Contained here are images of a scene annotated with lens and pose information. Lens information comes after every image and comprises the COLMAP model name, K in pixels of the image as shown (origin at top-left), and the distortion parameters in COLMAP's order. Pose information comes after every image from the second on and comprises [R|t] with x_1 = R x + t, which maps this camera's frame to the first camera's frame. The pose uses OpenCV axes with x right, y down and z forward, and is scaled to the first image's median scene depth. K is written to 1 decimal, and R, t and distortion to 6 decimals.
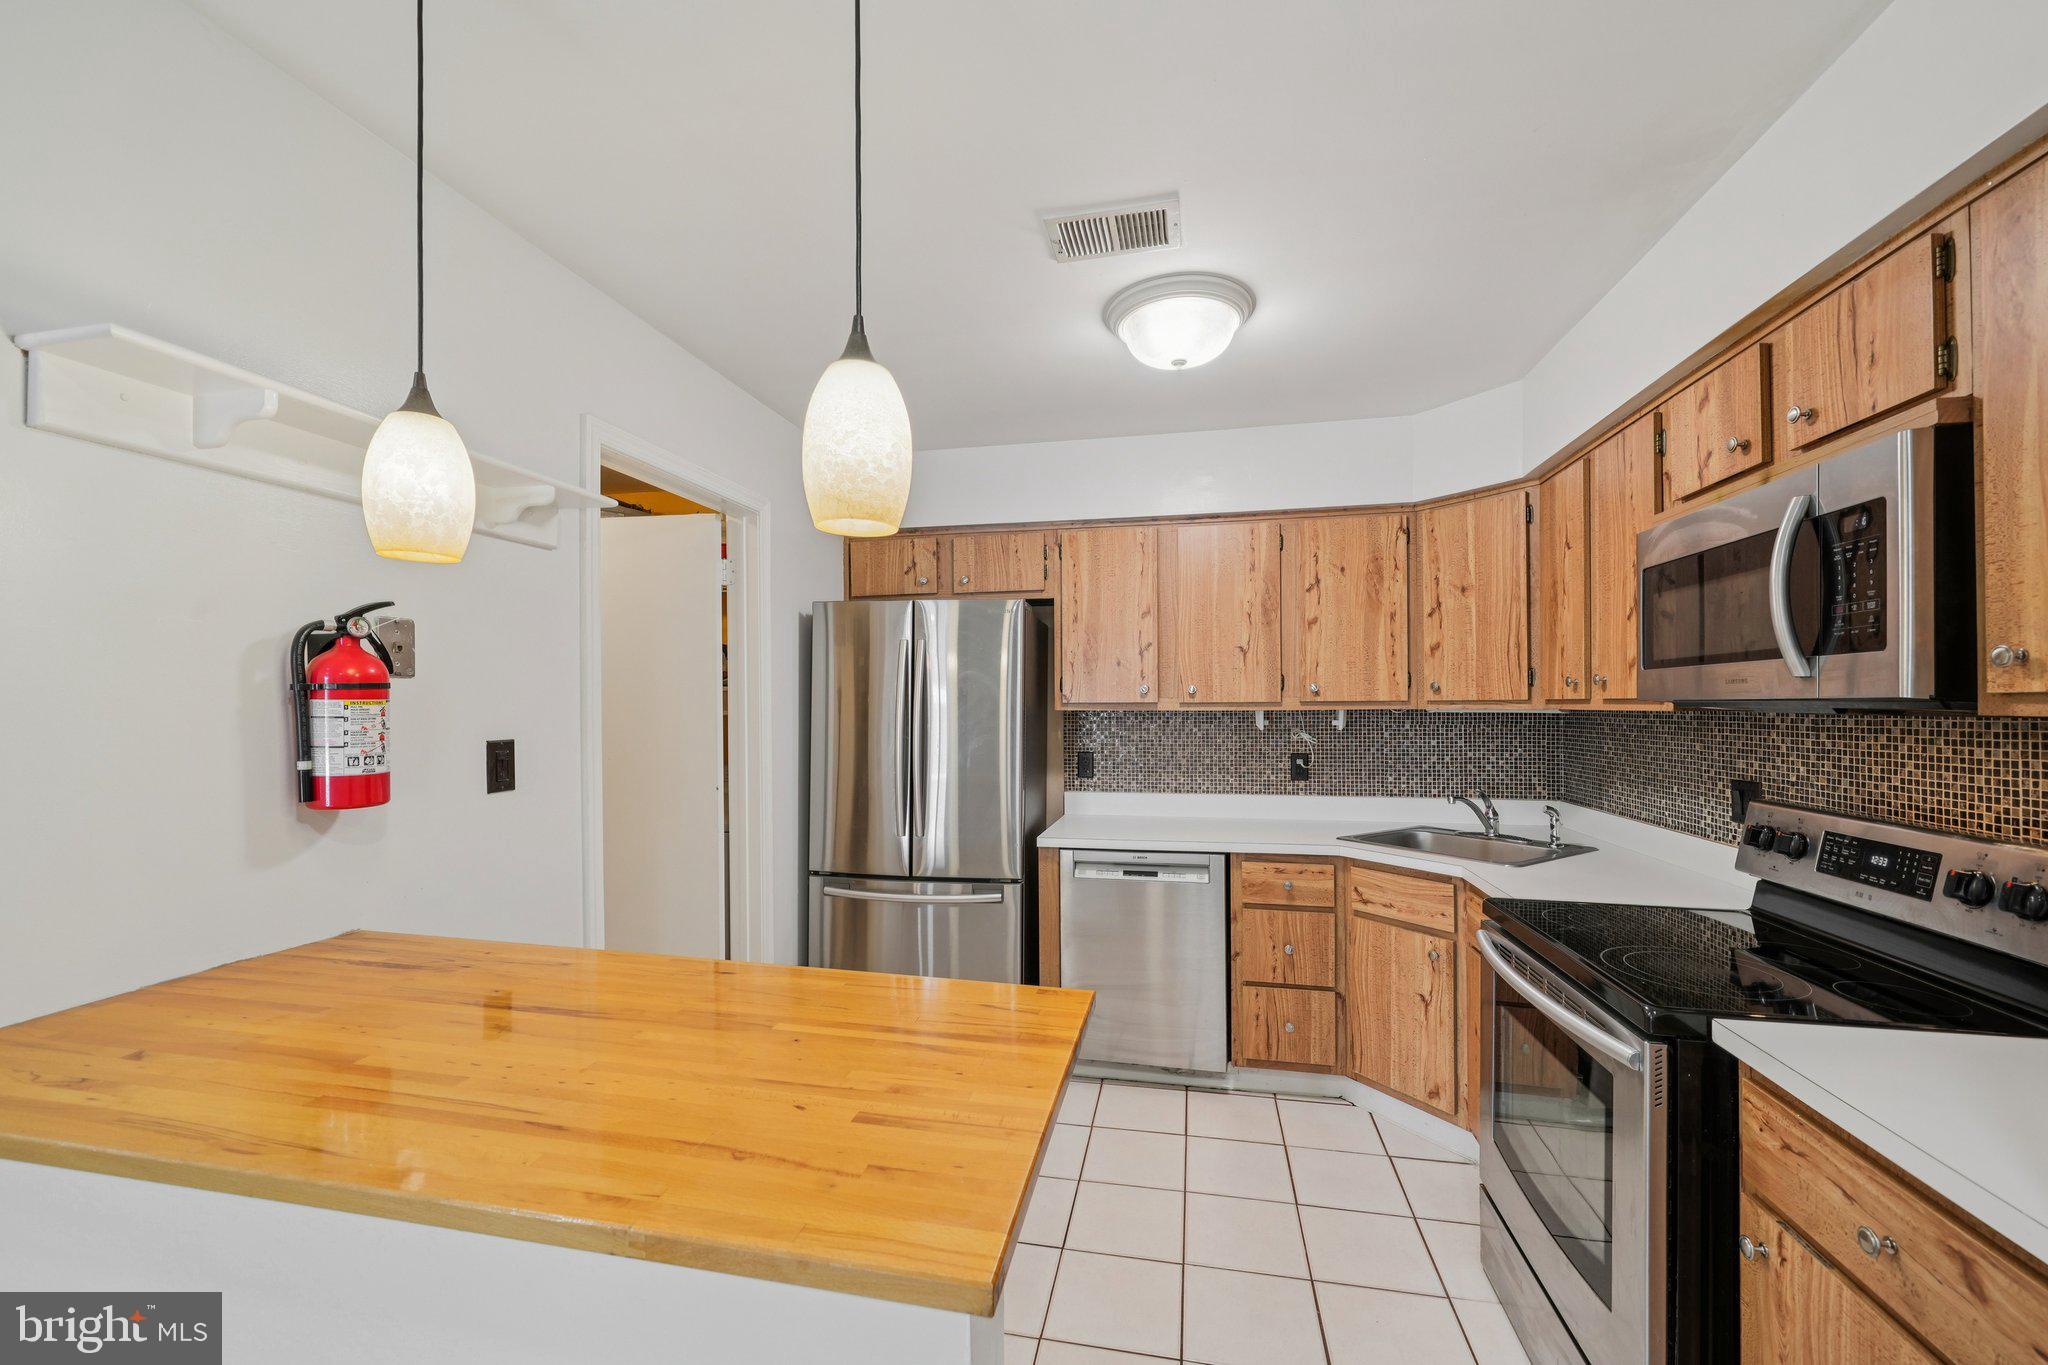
lens RADIAL K [[804.2, 0, 1022.5], [0, 804.2, 700.6], [0, 0, 1]] dist [-0.001845, -0.000488]
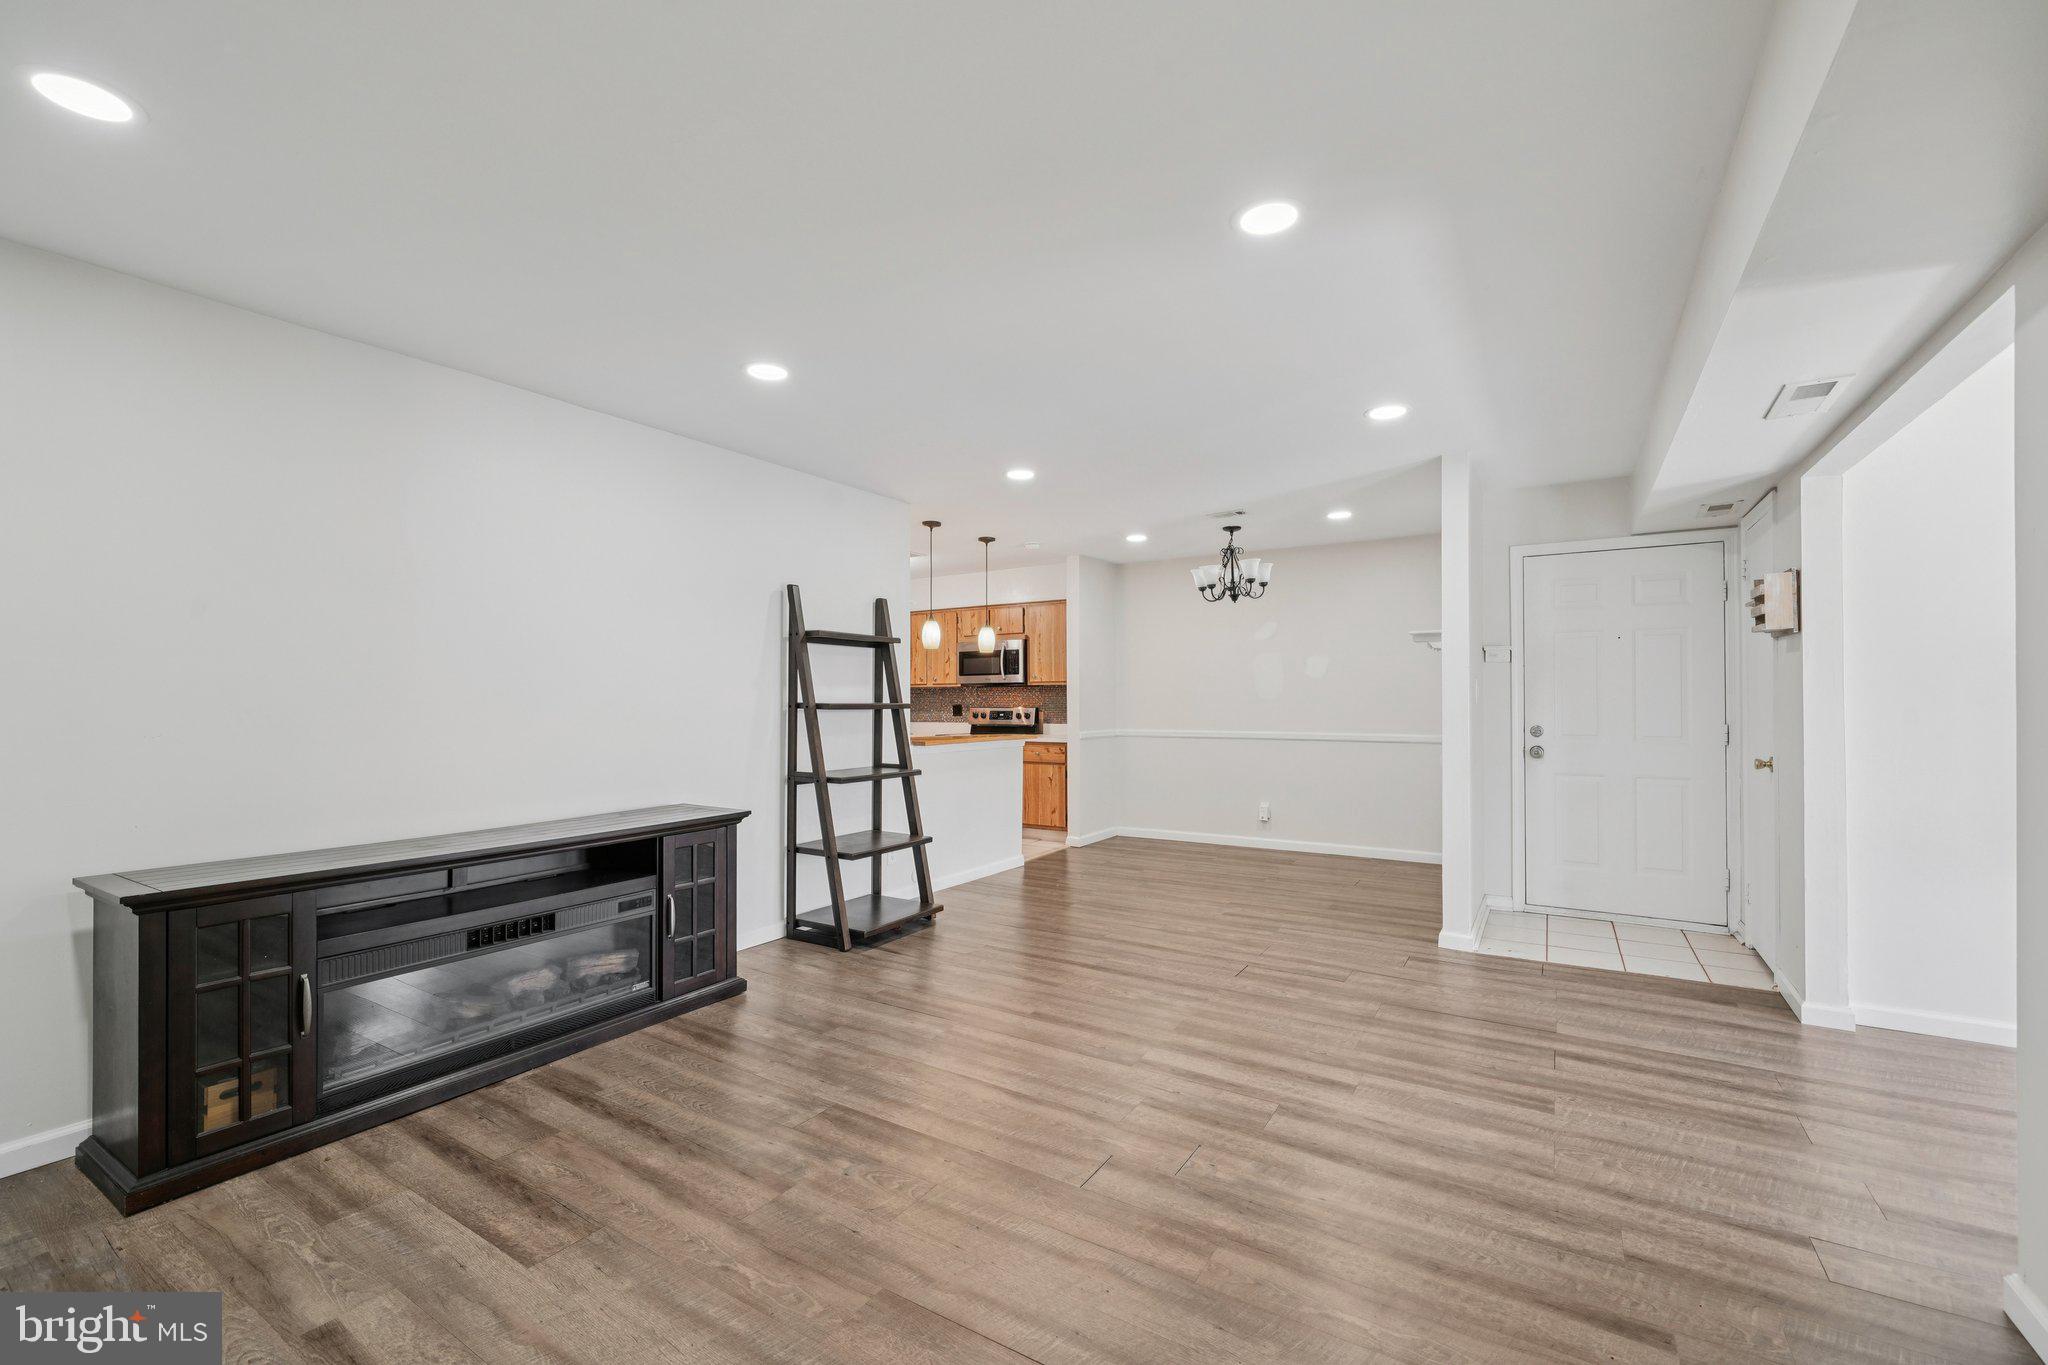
lens RADIAL K [[804.2, 0, 1021.5], [0, 804.2, 690.2], [0, 0, 1]] dist [-0.001845, -0.000488]
pose [[0.376467, 0.012656, 0.926343, -2.317334], [-0.000158, 0.999908, -0.013597, 0.072038], [-0.926430, 0.004972, 0.376435, -0.668842]]
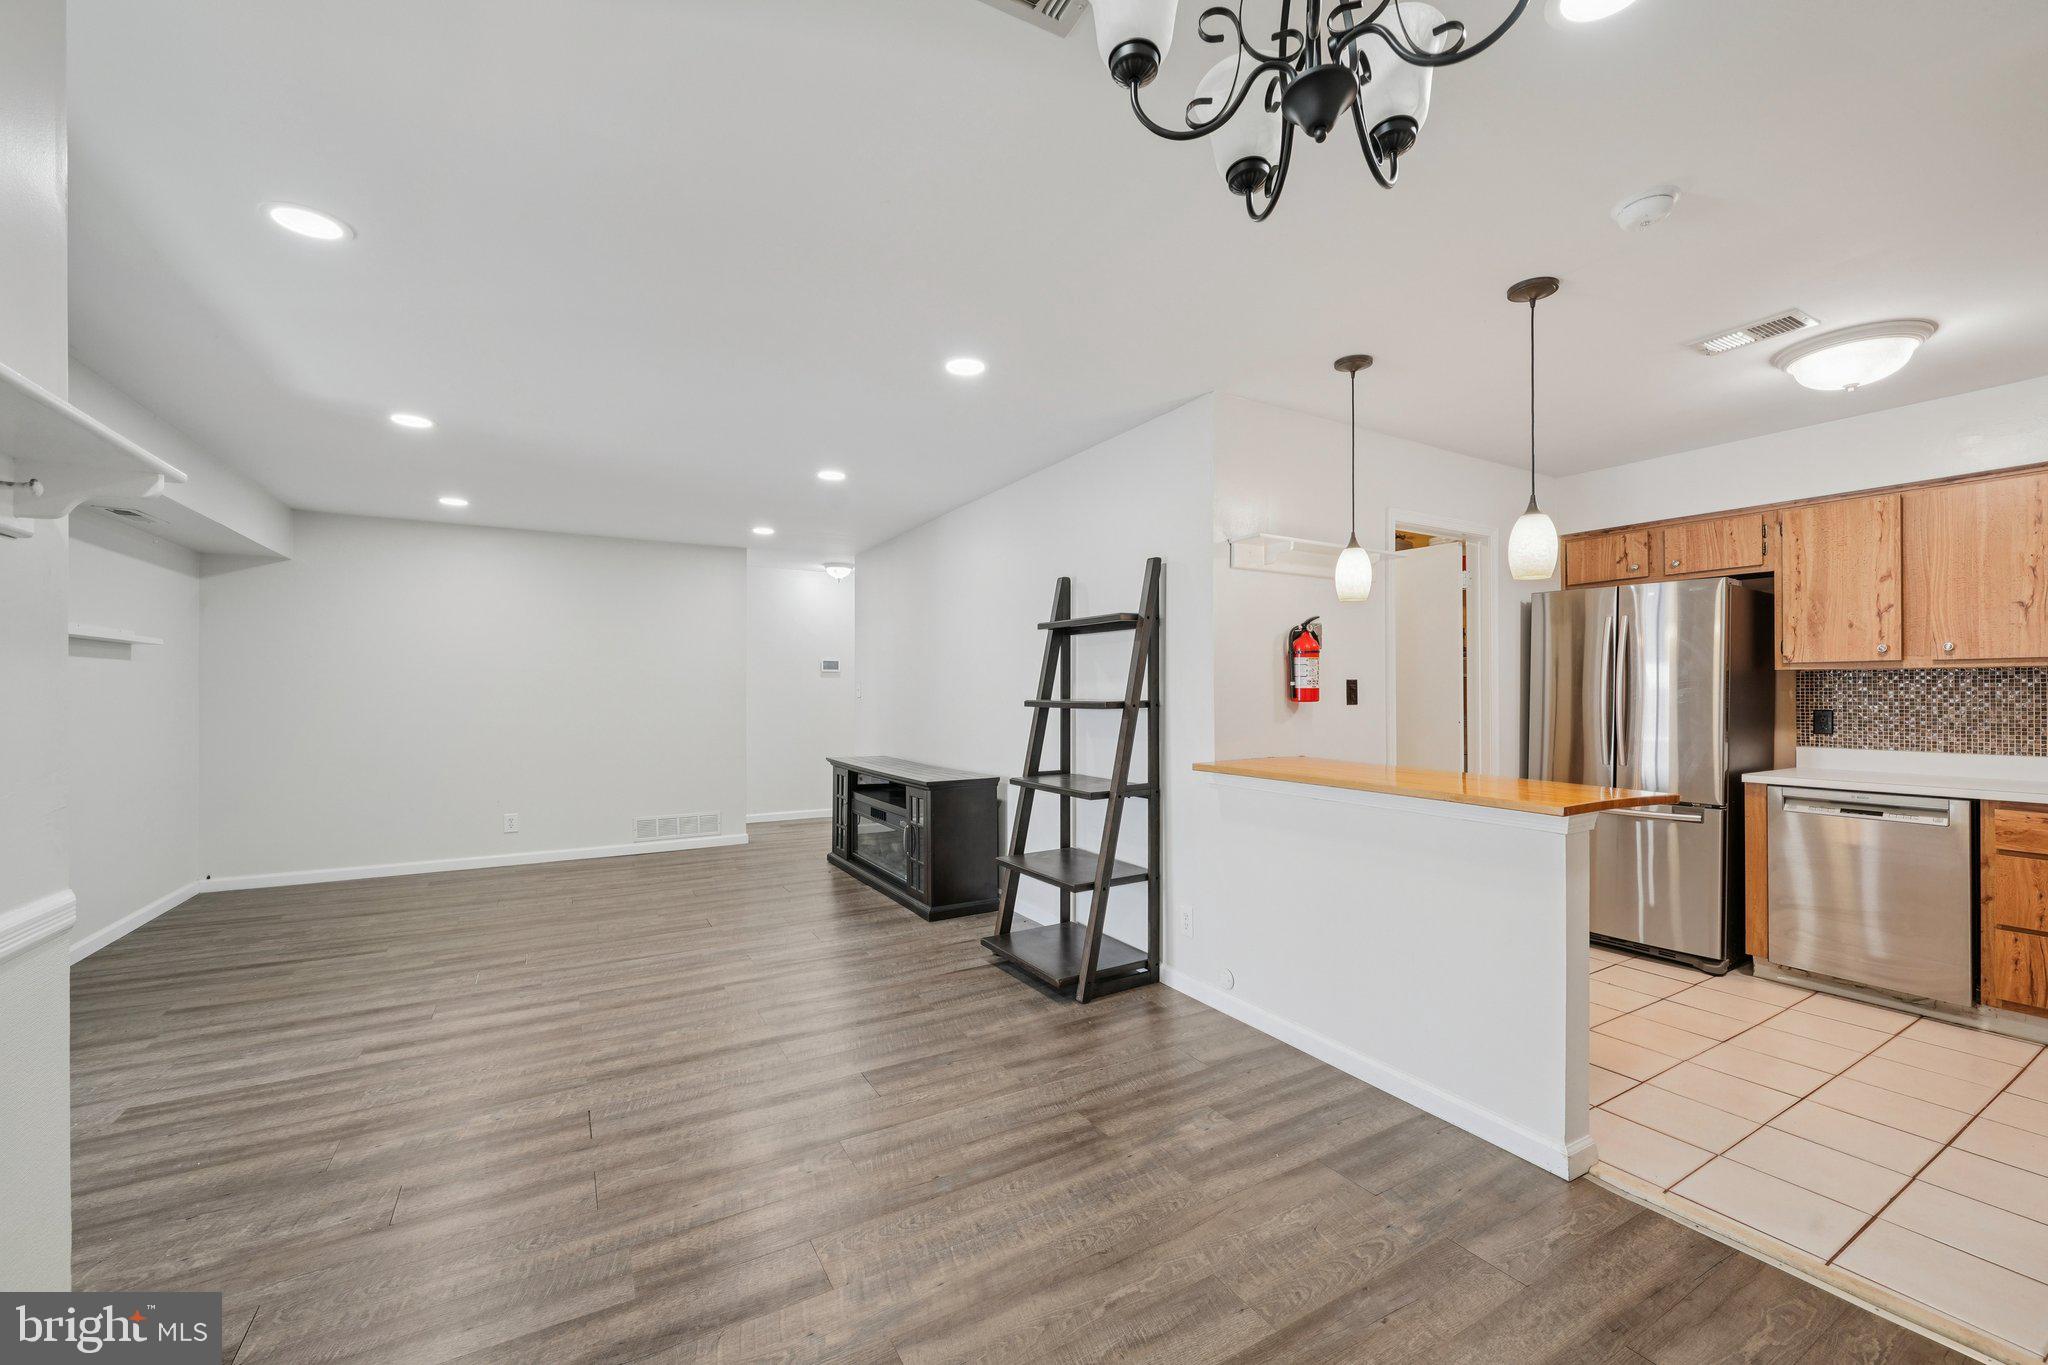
lens RADIAL K [[804.2, 0, 1029.9], [0, 804.2, 690.5], [0, 0, 1]] dist [-0.001845, -0.000488]
pose [[0.671424, 0.003282, -0.741066, 0.238439], [-0.001749, 0.999994, 0.002844, 0.054232], [0.741071, -0.000613, 0.671426, -0.735057]]
